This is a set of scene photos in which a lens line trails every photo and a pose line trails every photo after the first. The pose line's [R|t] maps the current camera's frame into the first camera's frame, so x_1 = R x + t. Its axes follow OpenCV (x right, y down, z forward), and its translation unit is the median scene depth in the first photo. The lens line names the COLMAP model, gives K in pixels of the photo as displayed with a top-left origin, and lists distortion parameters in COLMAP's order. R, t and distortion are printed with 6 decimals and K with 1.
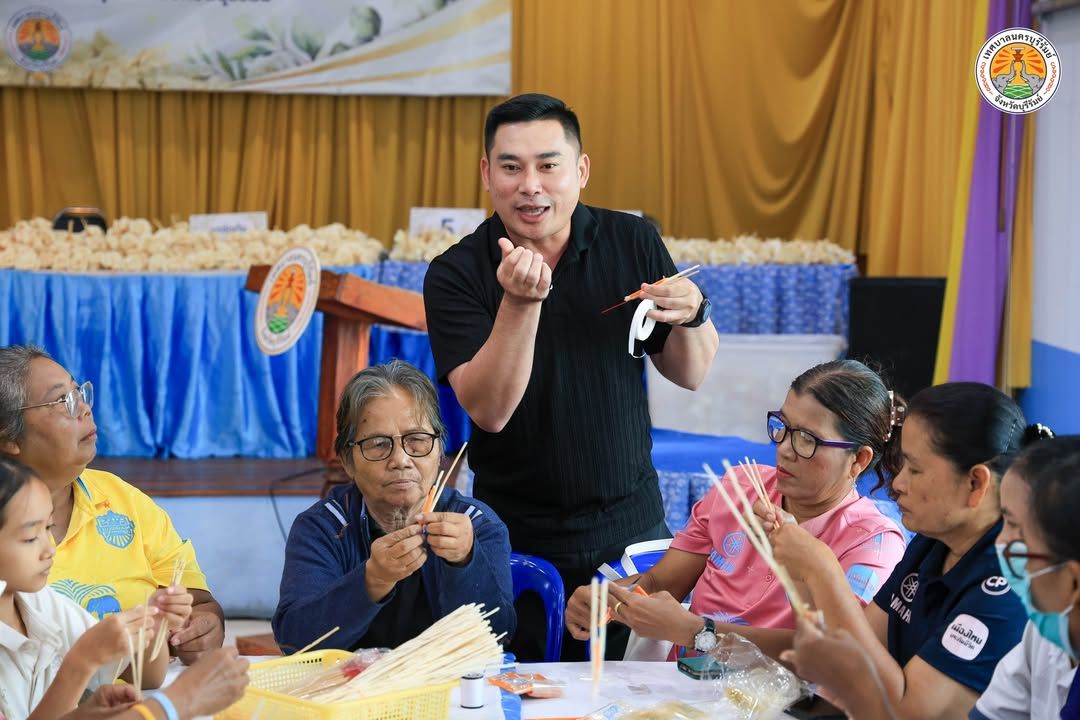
lens RADIAL K [[2407.5, 0, 540.0], [0, 2407.5, 360.0], [0, 0, 1]] dist [0.446901, -0.182571]
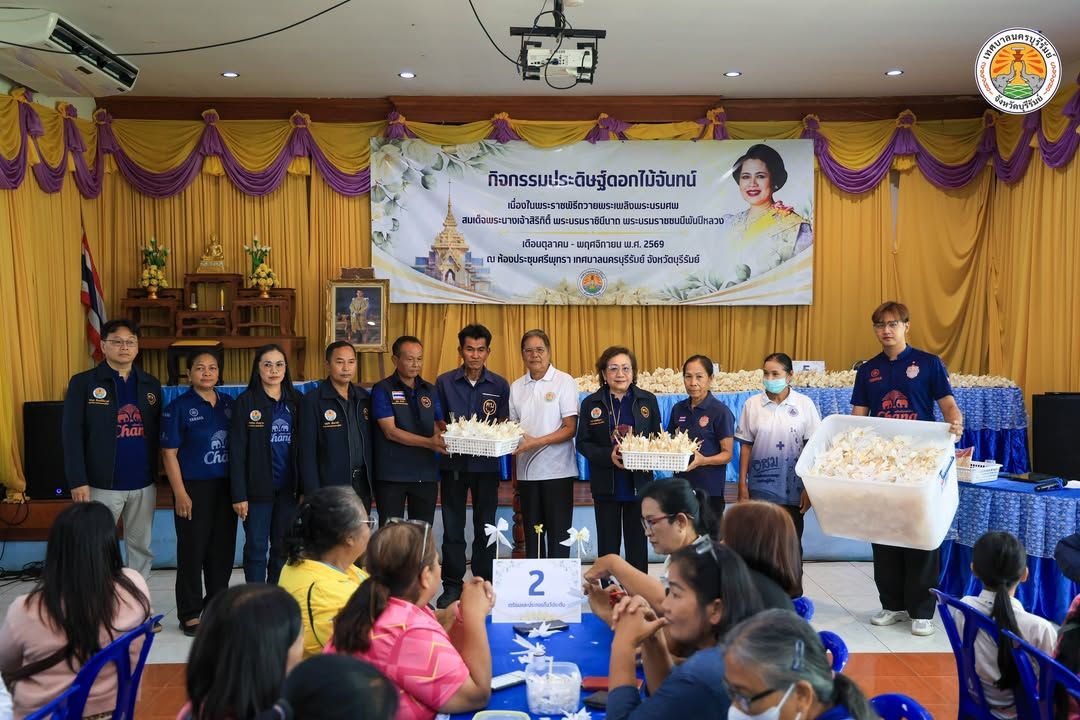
lens RADIAL K [[1169.6, 0, 545.4], [0, 1169.6, 357.1], [0, 0, 1]] dist [0.049219, 0.019829]
pose [[0.999934, -0.008503, -0.007779, -0.266056], [0.008119, 0.998809, -0.048106, -0.019651], [0.008179, 0.048039, 0.998812, -0.013640]]
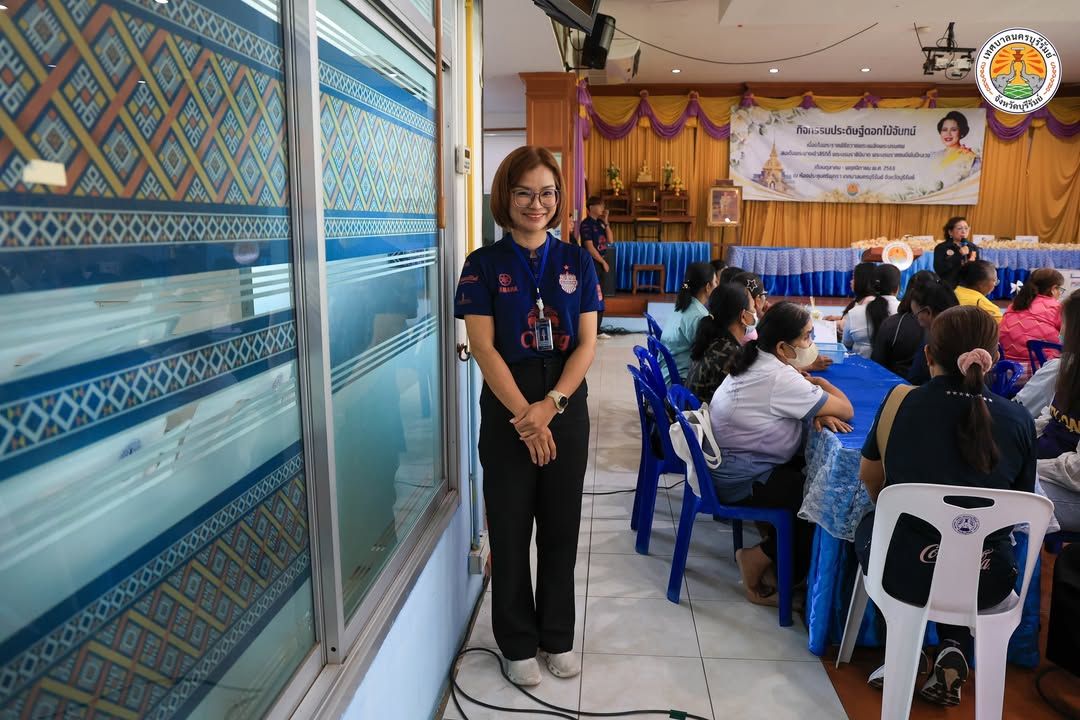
lens RADIAL K [[742.6, 0, 549.4], [0, 742.6, 359.6], [0, 0, 1]] dist [-0.089617, 0.063402]
pose [[0.993138, 0.020702, -0.115099, -0.600156], [-0.009629, 0.995341, 0.095938, 0.030310], [0.116548, -0.094171, 0.988710, -0.220071]]
